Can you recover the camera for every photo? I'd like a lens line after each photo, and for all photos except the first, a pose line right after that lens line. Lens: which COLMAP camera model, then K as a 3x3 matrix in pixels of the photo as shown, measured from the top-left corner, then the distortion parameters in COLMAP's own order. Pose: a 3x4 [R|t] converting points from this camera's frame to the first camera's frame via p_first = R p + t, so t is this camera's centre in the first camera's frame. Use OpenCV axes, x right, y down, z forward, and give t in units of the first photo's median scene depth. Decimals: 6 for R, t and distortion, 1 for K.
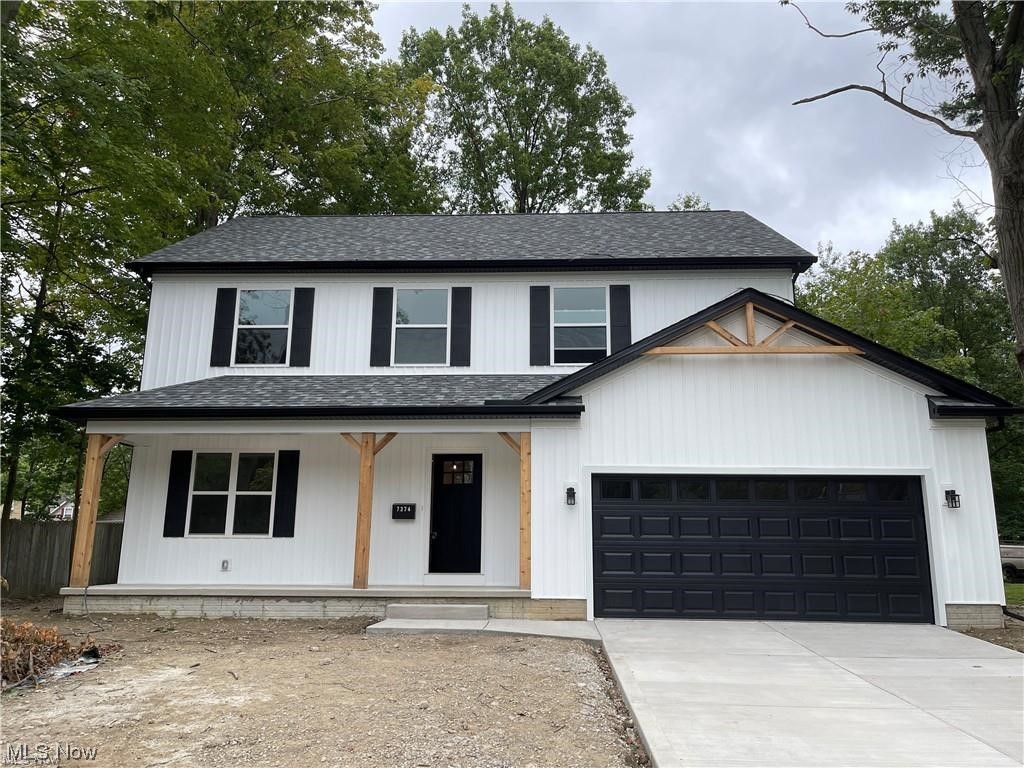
lens RADIAL K [[765.4, 0, 512.0], [0, 765.4, 384.0], [0, 0, 1]] dist [0.094497, -0.138611]
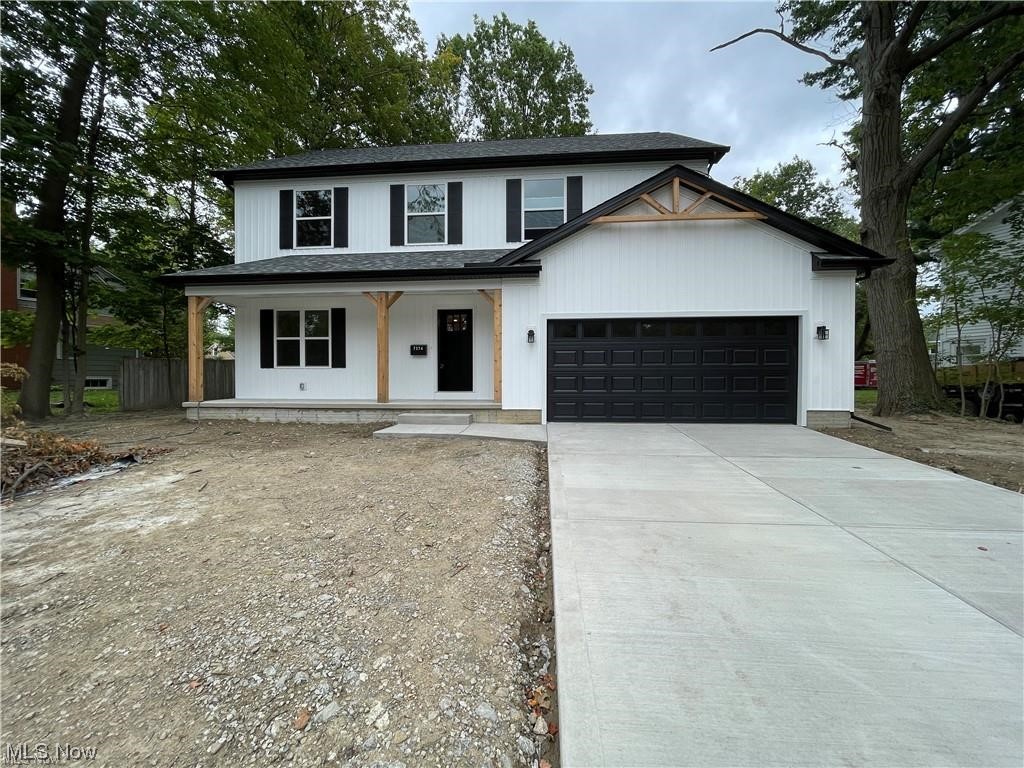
lens RADIAL K [[403.5, 0, 512.0], [0, 403.5, 384.0], [0, 0, 1]] dist [0.000633, -0.000094]
pose [[0.999325, -0.008019, -0.035845, 0.064819], [0.016068, 0.972990, 0.230286, 0.062133], [0.033030, -0.230706, 0.972463, 0.283948]]
